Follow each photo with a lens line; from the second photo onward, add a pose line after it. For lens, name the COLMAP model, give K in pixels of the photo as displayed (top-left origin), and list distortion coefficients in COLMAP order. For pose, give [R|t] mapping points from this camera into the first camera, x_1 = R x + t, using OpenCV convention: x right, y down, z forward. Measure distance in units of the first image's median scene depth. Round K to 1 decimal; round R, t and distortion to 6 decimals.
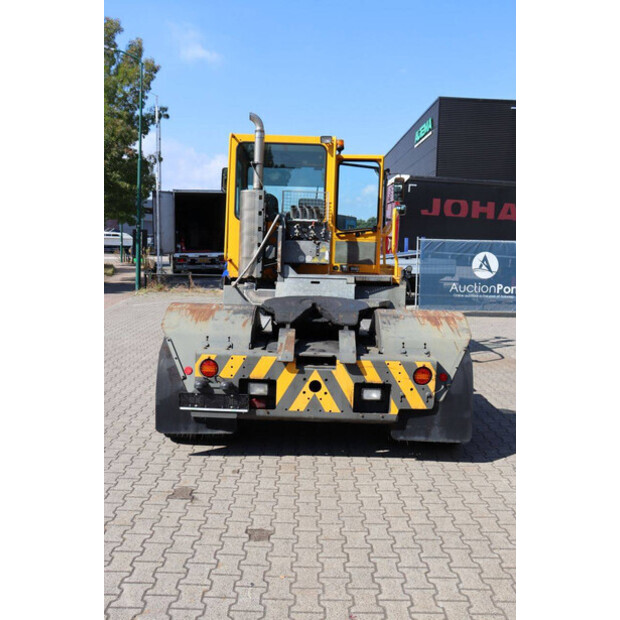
lens RADIAL K [[611.3, 0, 308.6], [0, 611.3, 308.4], [0, 0, 1]] dist [-0.078590, 0.014591]
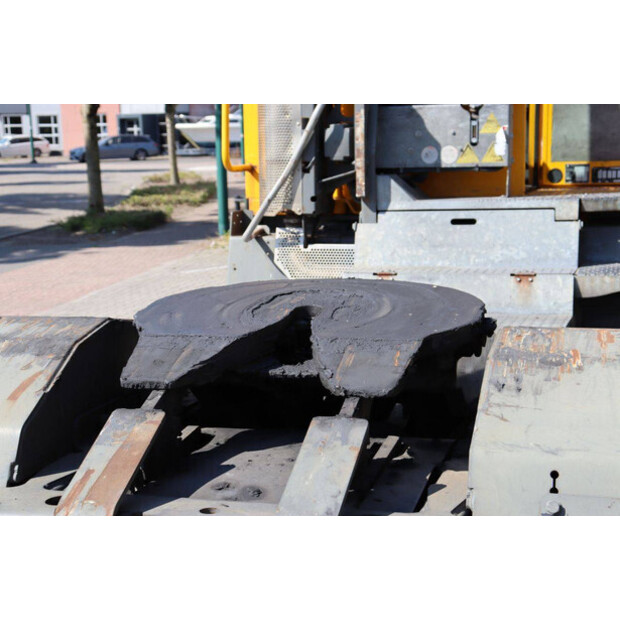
lens RADIAL K [[1219.7, 0, 312.1], [0, 1219.7, 308.9], [0, 0, 1]] dist [0.295665, 0.243645]
pose [[0.960464, -0.012895, -0.278106, 0.193426], [0.024351, 0.998989, 0.037777, -0.032594], [0.277337, -0.043056, 0.959807, 0.451544]]
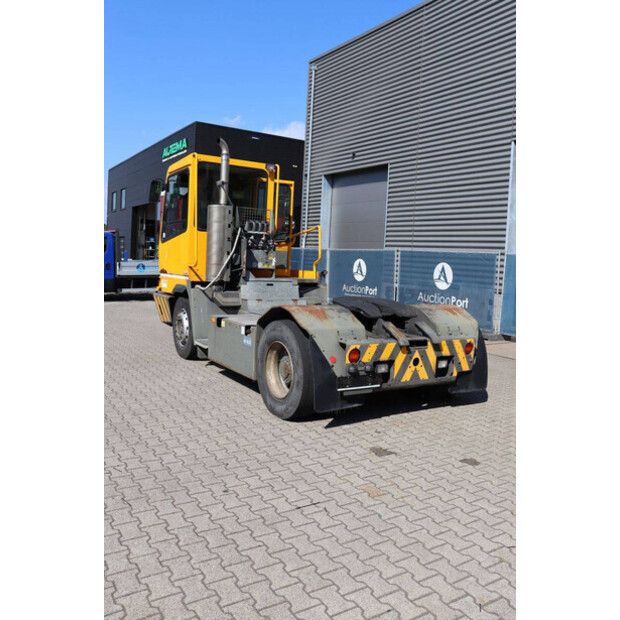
lens RADIAL K [[539.3, 0, 308.7], [0, 539.3, 308.5], [0, 0, 1]] dist [-0.121679, 0.002271]
pose [[0.848816, -0.039944, 0.527178, -0.758095], [0.033149, 0.999201, 0.022336, -0.026375], [-0.527648, -0.001483, 0.849462, 0.087758]]
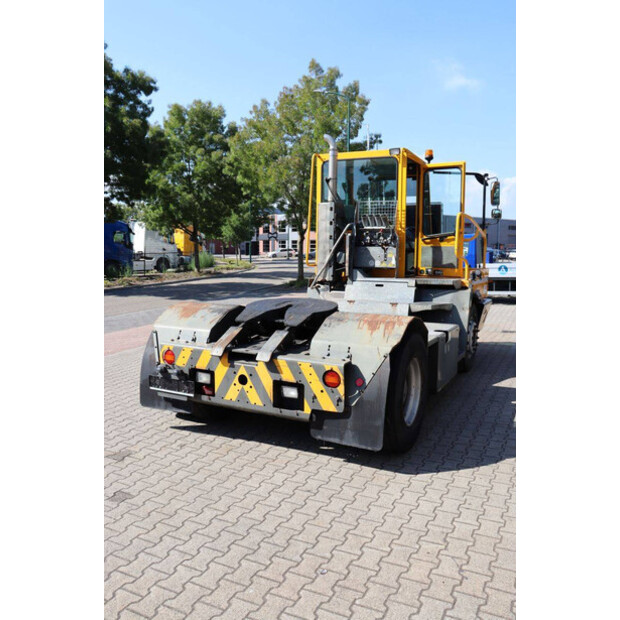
lens RADIAL K [[531.1, 0, 309.7], [0, 531.1, 309.4], [0, 0, 1]] dist [-0.109676, 0.010869]
pose [[0.893243, 0.026219, -0.448810, 0.498835], [-0.023532, 0.999656, 0.011564, -0.013143], [0.448959, 0.000232, 0.893553, 0.178605]]
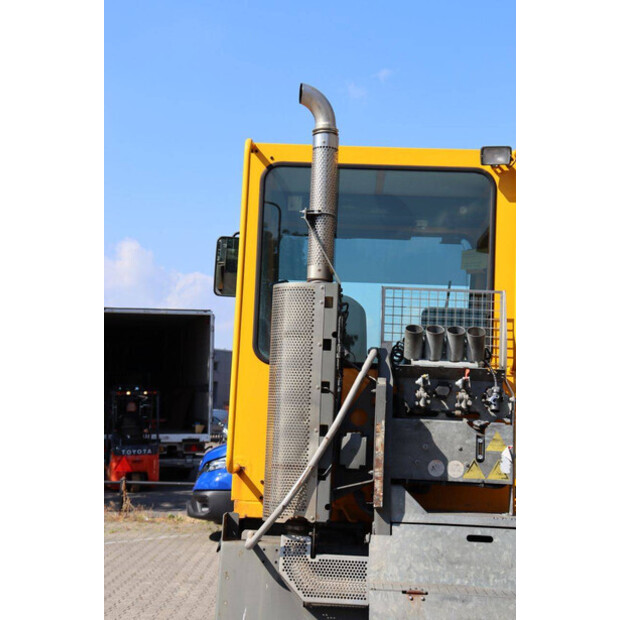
lens RADIAL K [[1109.5, 0, 310.9], [0, 1109.5, 309.9], [0, 0, 1]] dist [0.251441, 0.236536]
pose [[0.999630, 0.002189, -0.027105, -0.108688], [-0.007488, 0.980373, -0.197010, -0.066907], [0.026142, 0.197140, 0.980027, 0.510883]]
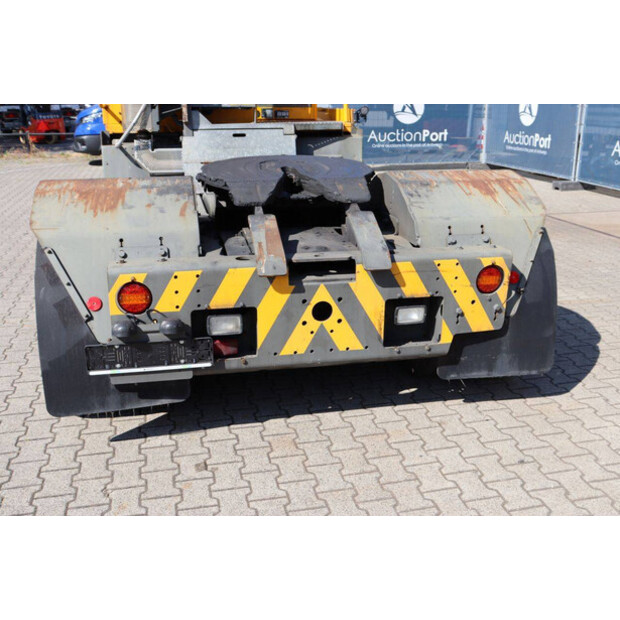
lens RADIAL K [[661.7, 0, 311.9], [0, 661.7, 309.9], [0, 0, 1]] dist [-0.036536, 0.030945]
pose [[0.976494, -0.093315, 0.194297, -0.112572], [0.049772, 0.974686, 0.217969, -0.013240], [-0.209718, -0.203175, 0.956420, 0.353774]]
